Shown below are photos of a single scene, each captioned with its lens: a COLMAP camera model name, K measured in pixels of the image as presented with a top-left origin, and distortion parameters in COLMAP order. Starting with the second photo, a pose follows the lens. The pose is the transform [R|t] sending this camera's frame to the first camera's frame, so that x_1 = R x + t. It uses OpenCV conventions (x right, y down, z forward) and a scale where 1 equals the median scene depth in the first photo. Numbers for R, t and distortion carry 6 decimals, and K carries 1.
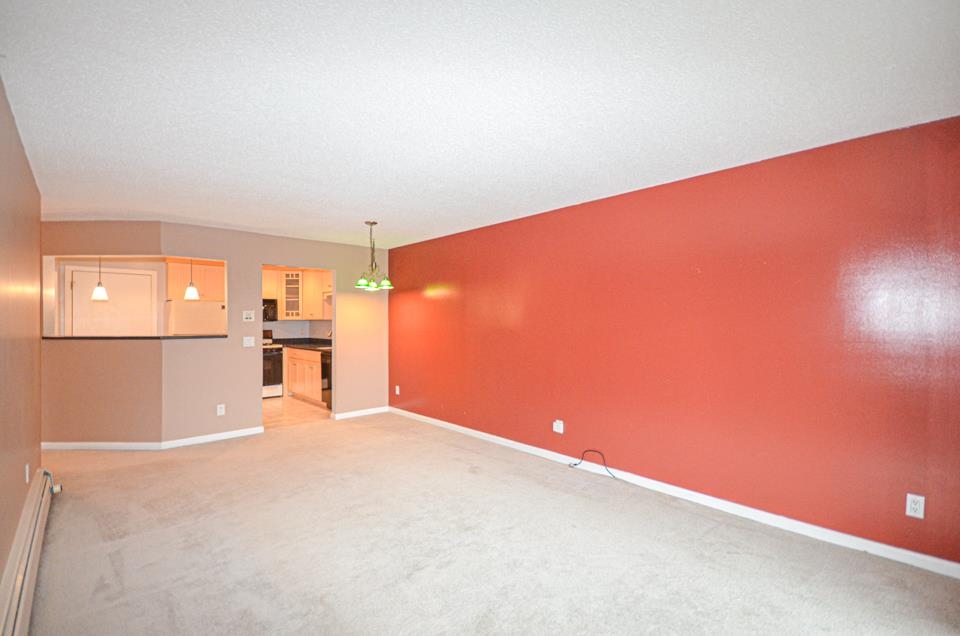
lens RADIAL K [[416.4, 0, 483.8], [0, 416.4, 324.0], [0, 0, 1]] dist [0.000201, 0.000037]
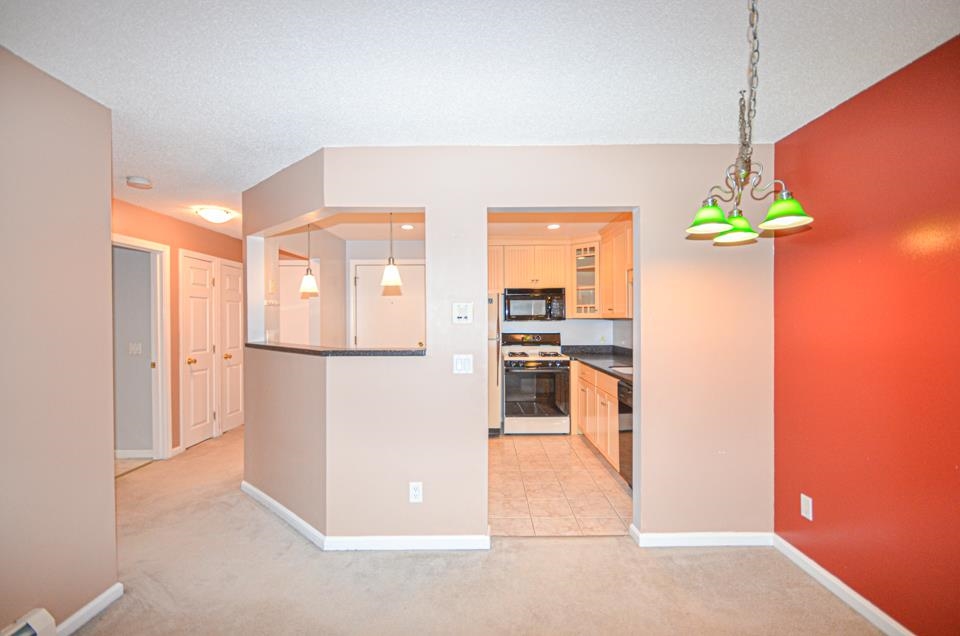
lens RADIAL K [[416.4, 0, 483.8], [0, 416.4, 324.0], [0, 0, 1]] dist [0.000201, 0.000037]
pose [[0.726059, 0.006249, -0.687604, -0.145329], [0.000025, 0.999958, 0.009114, -0.007668], [0.687633, -0.006635, 0.726029, 0.478273]]
